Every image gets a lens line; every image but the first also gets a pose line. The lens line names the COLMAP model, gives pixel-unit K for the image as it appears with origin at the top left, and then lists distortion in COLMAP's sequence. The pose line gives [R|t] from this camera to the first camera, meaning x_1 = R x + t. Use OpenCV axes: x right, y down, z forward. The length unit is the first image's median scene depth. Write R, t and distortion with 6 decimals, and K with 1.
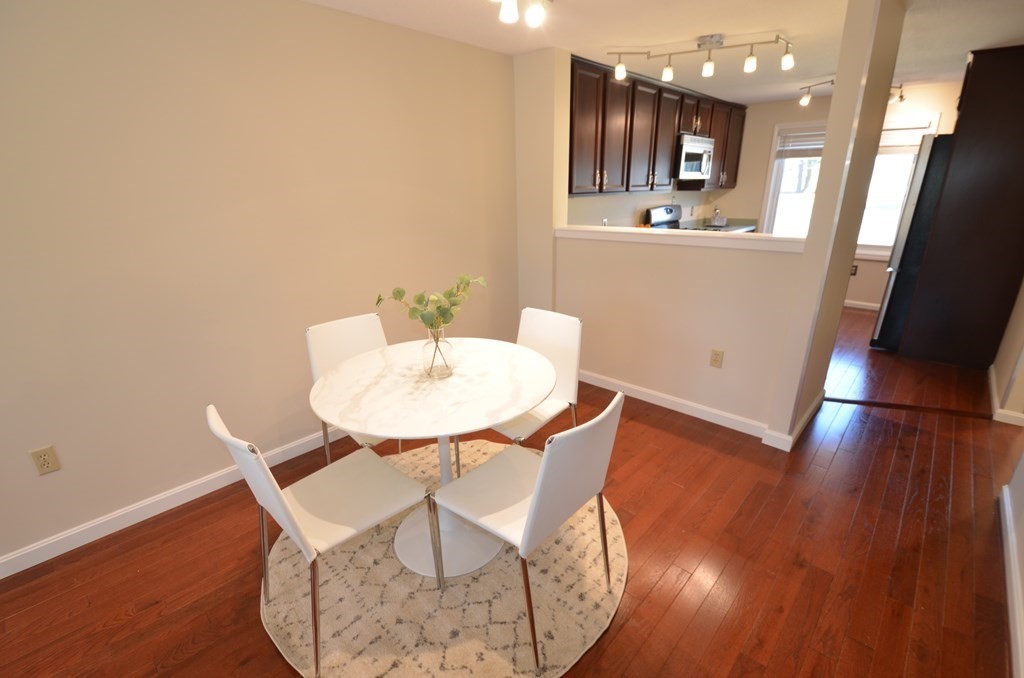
lens RADIAL K [[453.1, 0, 520.5], [0, 453.1, 348.4], [0, 0, 1]] dist [0.000979, -0.013443]
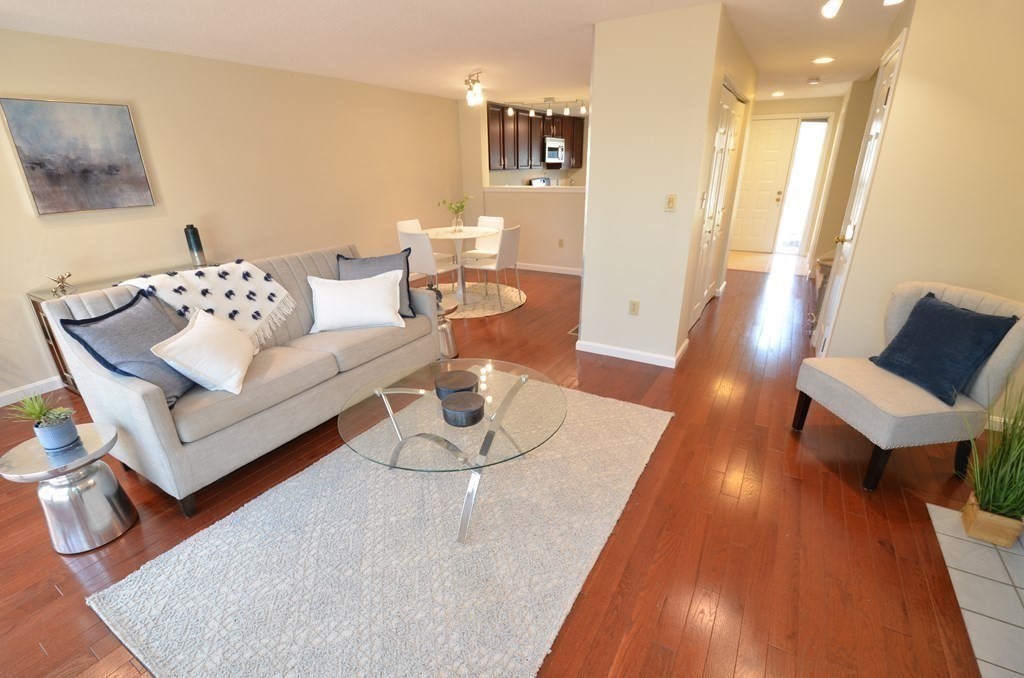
lens RADIAL K [[453.1, 0, 524.9], [0, 453.1, 350.6], [0, 0, 1]] dist [0.000979, -0.013443]
pose [[0.973185, -0.082241, 0.214818, -0.198309], [0.073663, 0.996144, 0.047648, 0.312863], [-0.217909, -0.030546, 0.975491, -0.851877]]
